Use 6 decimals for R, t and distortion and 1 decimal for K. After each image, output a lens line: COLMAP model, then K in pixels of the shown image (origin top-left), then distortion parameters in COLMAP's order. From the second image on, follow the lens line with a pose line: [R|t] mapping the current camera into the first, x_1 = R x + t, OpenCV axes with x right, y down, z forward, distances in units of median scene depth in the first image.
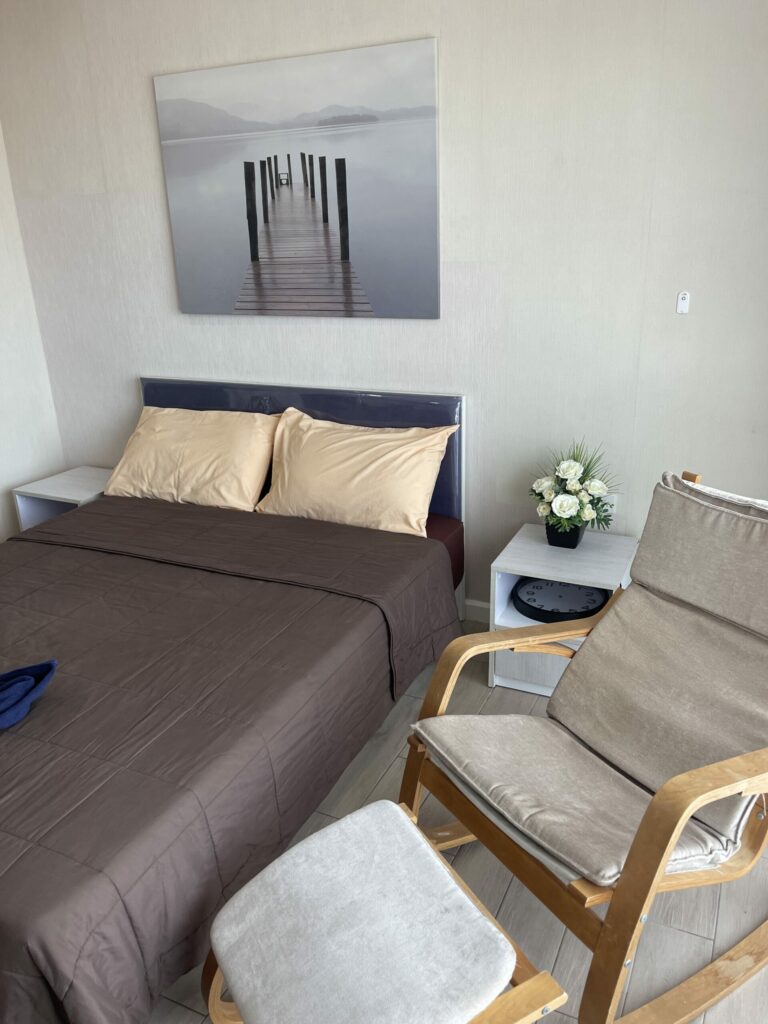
lens RADIAL K [[783.7, 0, 385.0], [0, 783.7, 518.1], [0, 0, 1]] dist [0.035807, -0.011906]
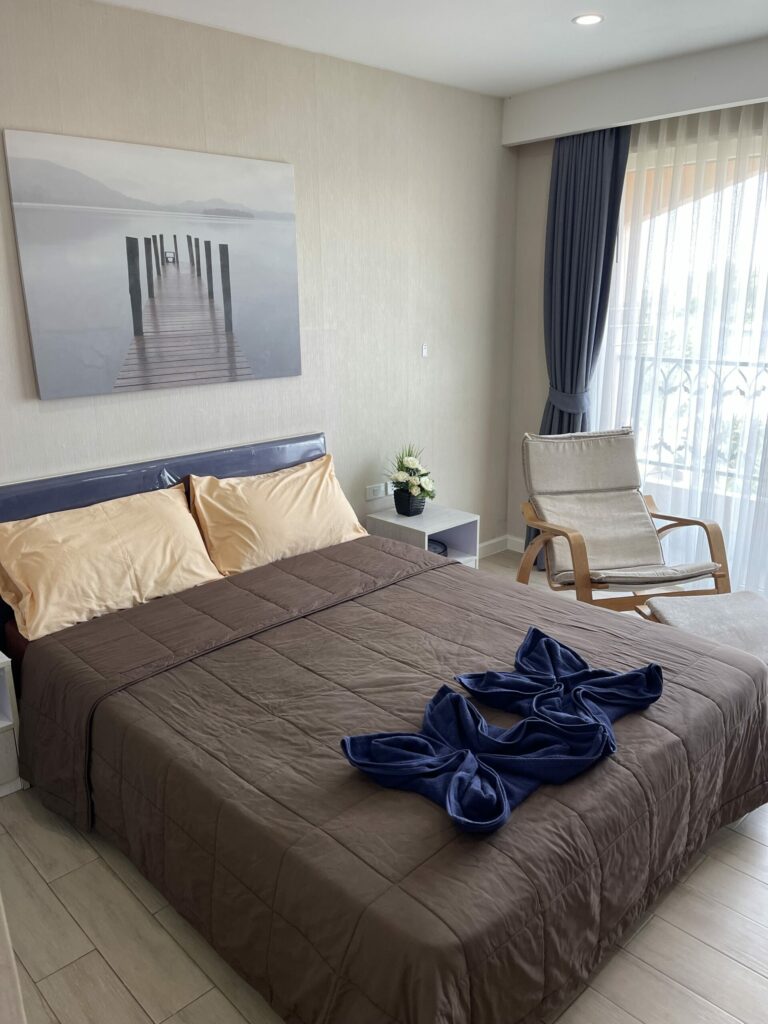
lens RADIAL K [[783.7, 0, 385.0], [0, 783.7, 518.1], [0, 0, 1]] dist [0.035807, -0.011906]
pose [[0.351829, -0.232834, 0.906645, -1.030790], [0.327965, 0.937838, 0.113576, -0.131750], [-0.876730, 0.257388, 0.406320, 0.414144]]
